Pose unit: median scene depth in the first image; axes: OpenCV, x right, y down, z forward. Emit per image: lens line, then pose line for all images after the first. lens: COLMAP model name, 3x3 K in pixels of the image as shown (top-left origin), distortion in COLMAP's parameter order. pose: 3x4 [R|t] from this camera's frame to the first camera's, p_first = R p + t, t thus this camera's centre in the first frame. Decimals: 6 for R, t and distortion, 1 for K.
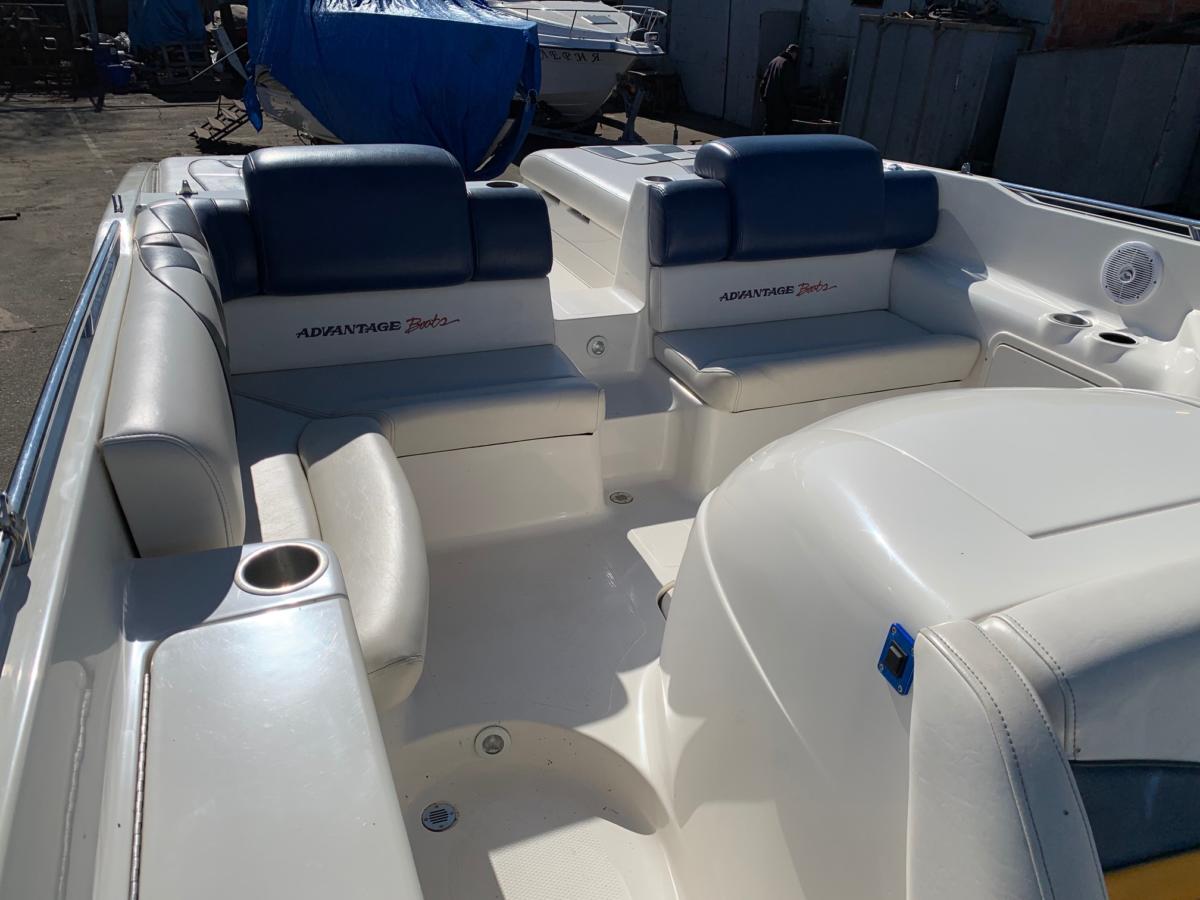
lens RADIAL K [[918.9, 0, 600.5], [0, 918.9, 448.8], [0, 0, 1]] dist [0.012427, -0.010893]
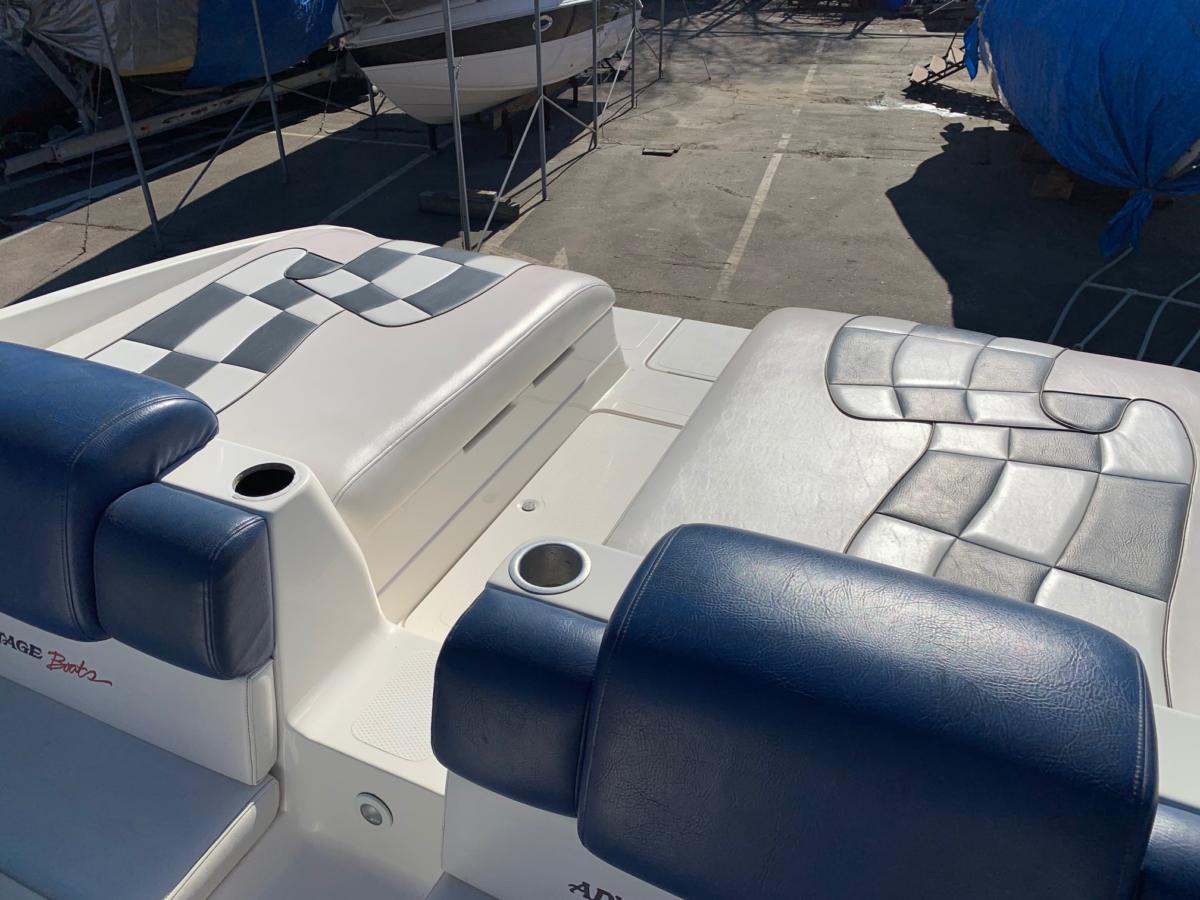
lens RADIAL K [[918.9, 0, 599.0], [0, 918.9, 449.3], [0, 0, 1]] dist [0.012427, -0.010893]
pose [[0.682187, 0.349092, -0.642461, 0.067083], [-0.292107, 0.935620, 0.198216, -0.086342], [0.670294, 0.052447, 0.740240, 0.138253]]
